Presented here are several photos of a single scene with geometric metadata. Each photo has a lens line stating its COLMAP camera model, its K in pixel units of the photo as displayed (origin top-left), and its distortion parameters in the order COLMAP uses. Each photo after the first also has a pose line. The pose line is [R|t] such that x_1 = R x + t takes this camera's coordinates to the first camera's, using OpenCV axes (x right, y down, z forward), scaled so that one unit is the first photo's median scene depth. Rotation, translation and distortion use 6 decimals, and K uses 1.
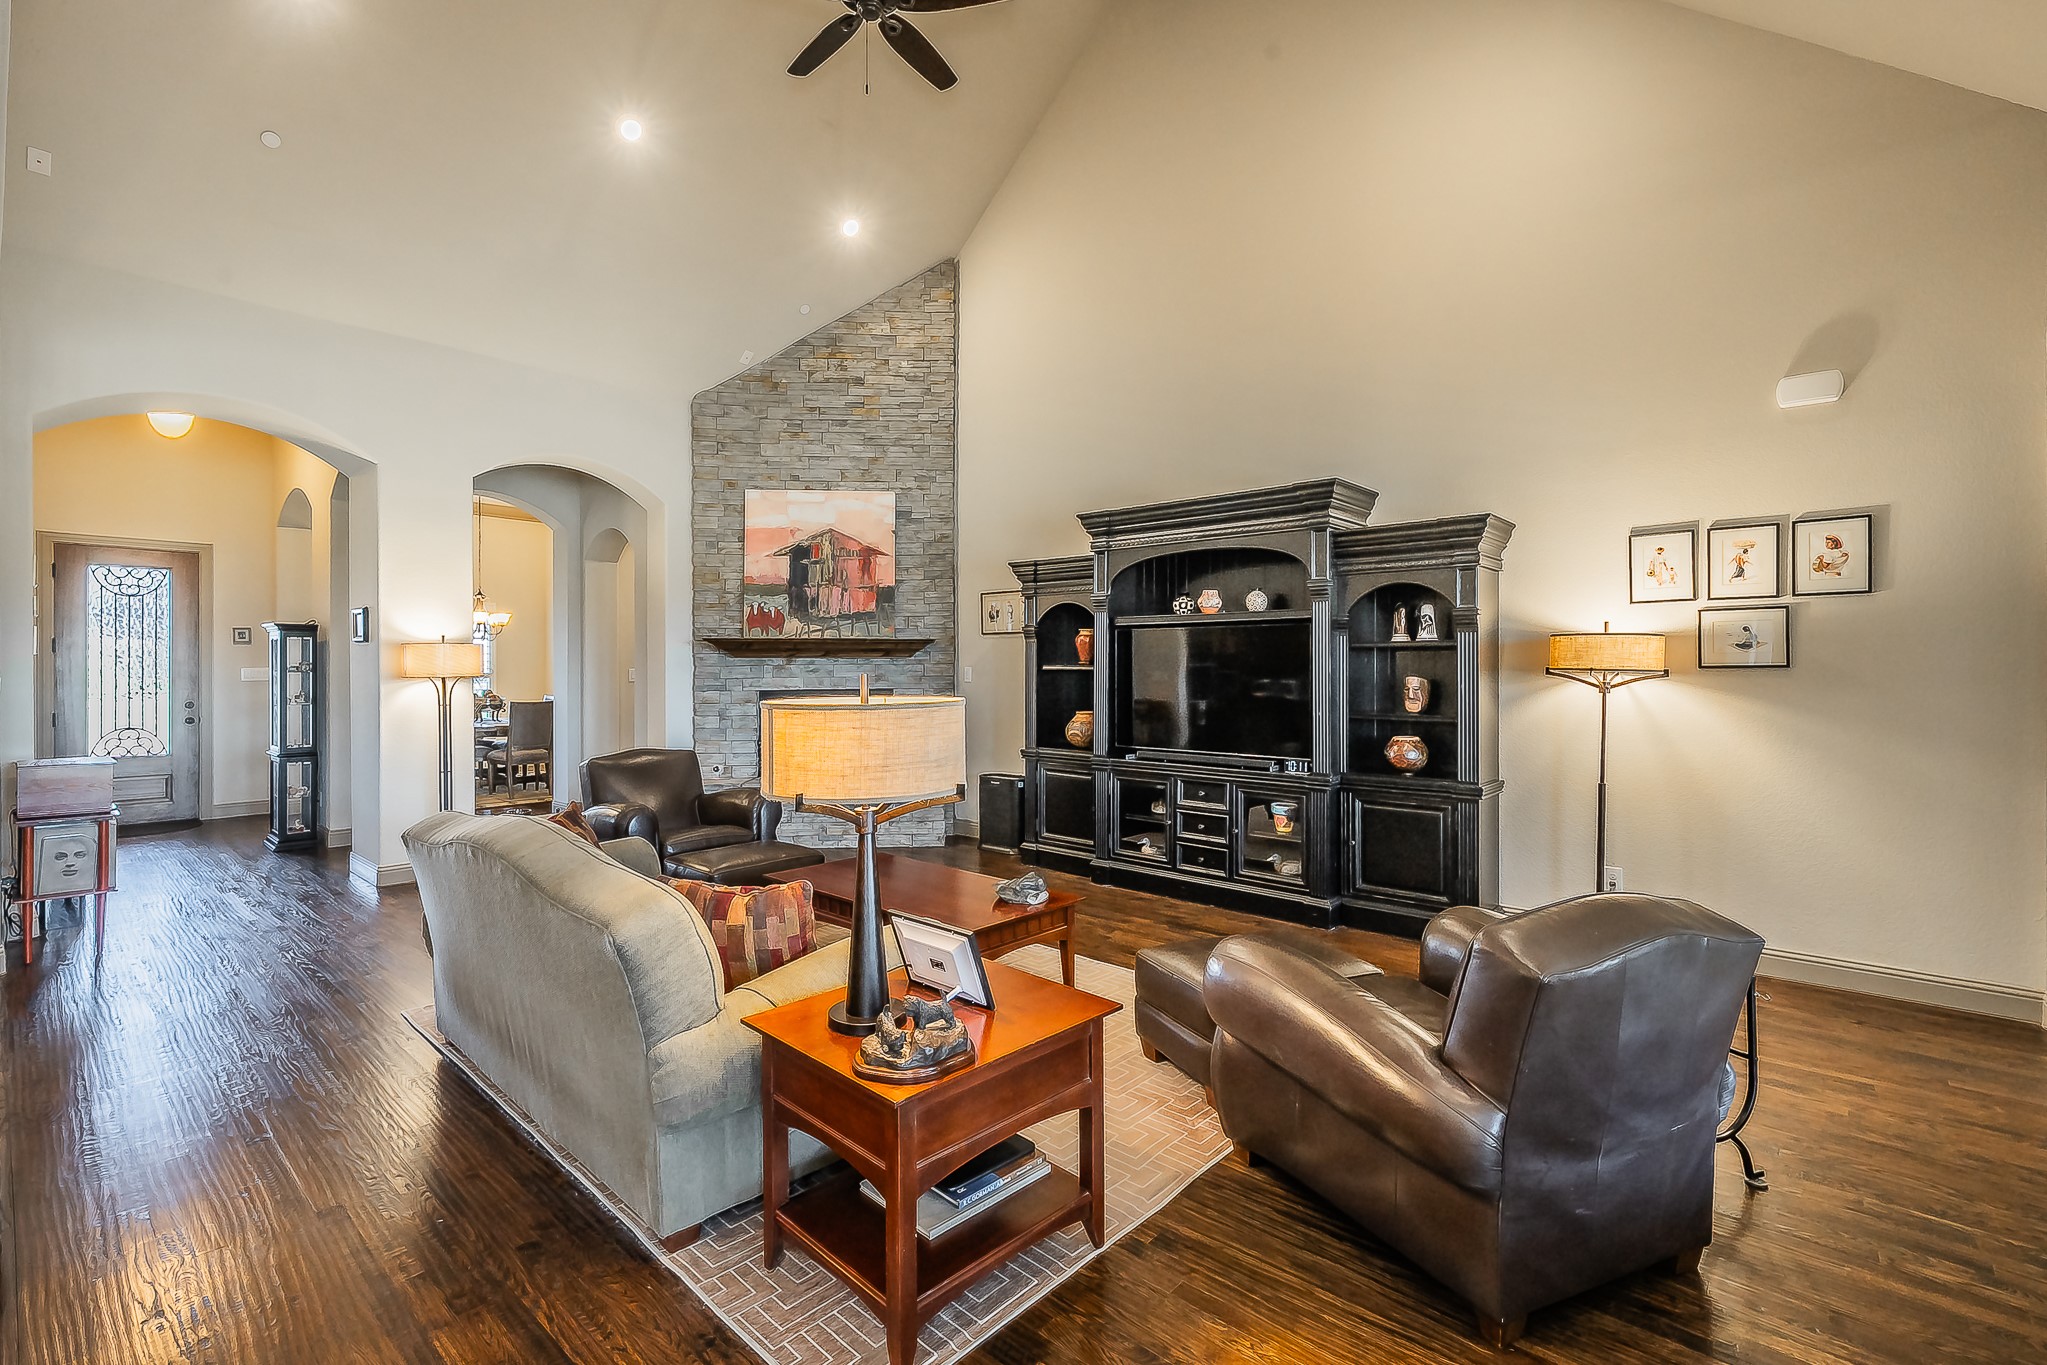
lens RADIAL K [[915.9, 0, 1022.5], [0, 915.9, 672.9], [0, 0, 1]] dist [0.004957, 0.000147]
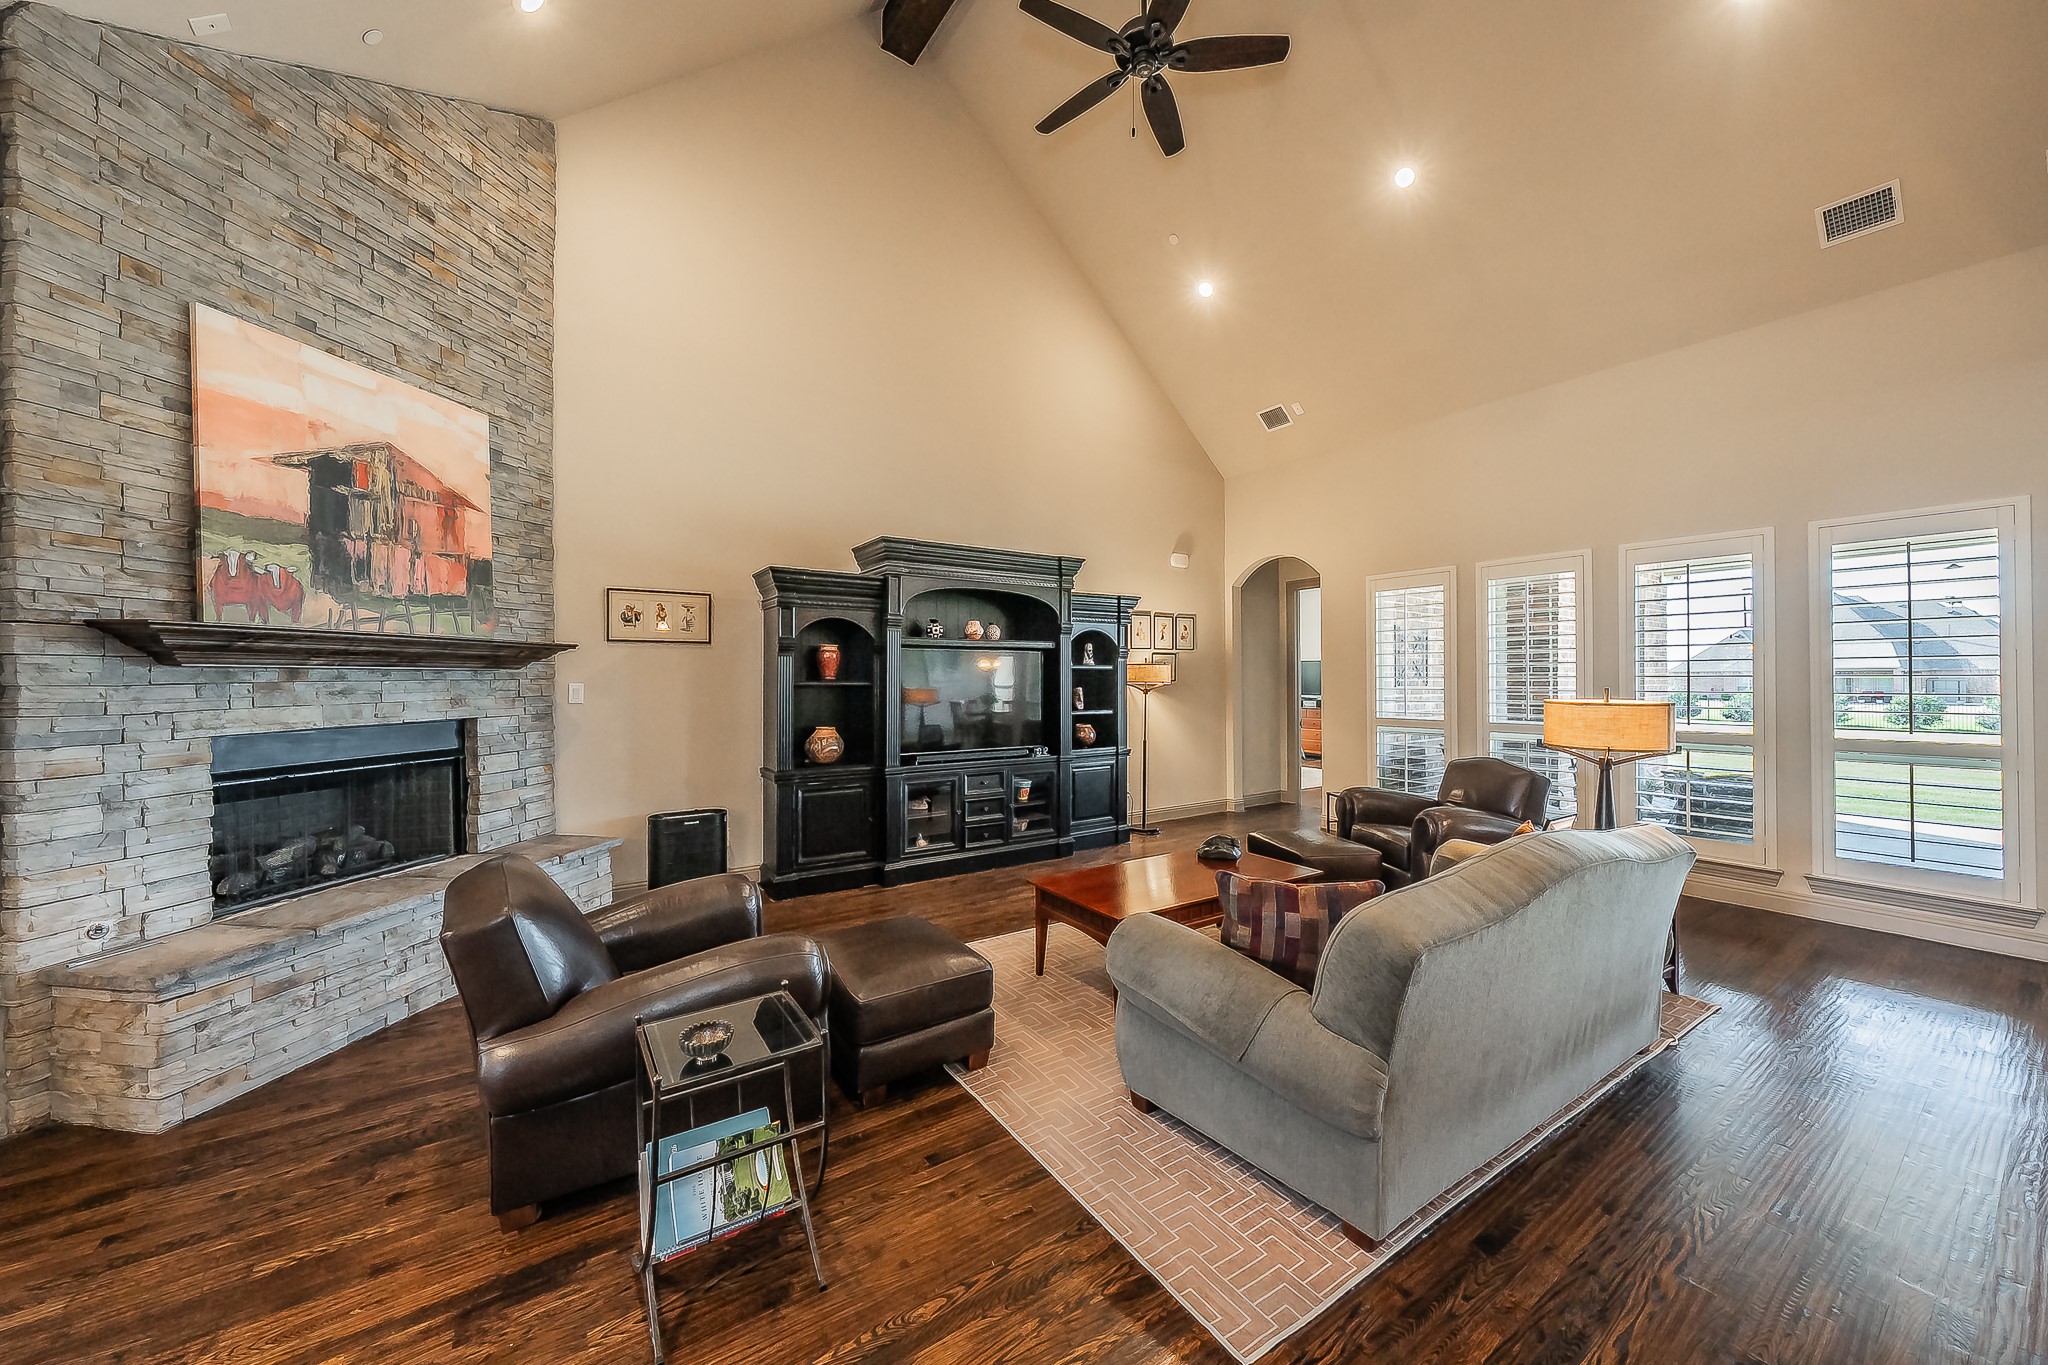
lens RADIAL K [[746.4, 0, 1033.3], [0, 746.4, 671.6], [0, 0, 1]] dist [0.000155, 0.000222]
pose [[0.228301, 0.008999, 0.973549, -0.570575], [0.009390, 0.999890, -0.011445, -0.005736], [-0.973545, 0.011755, 0.228192, 0.505279]]
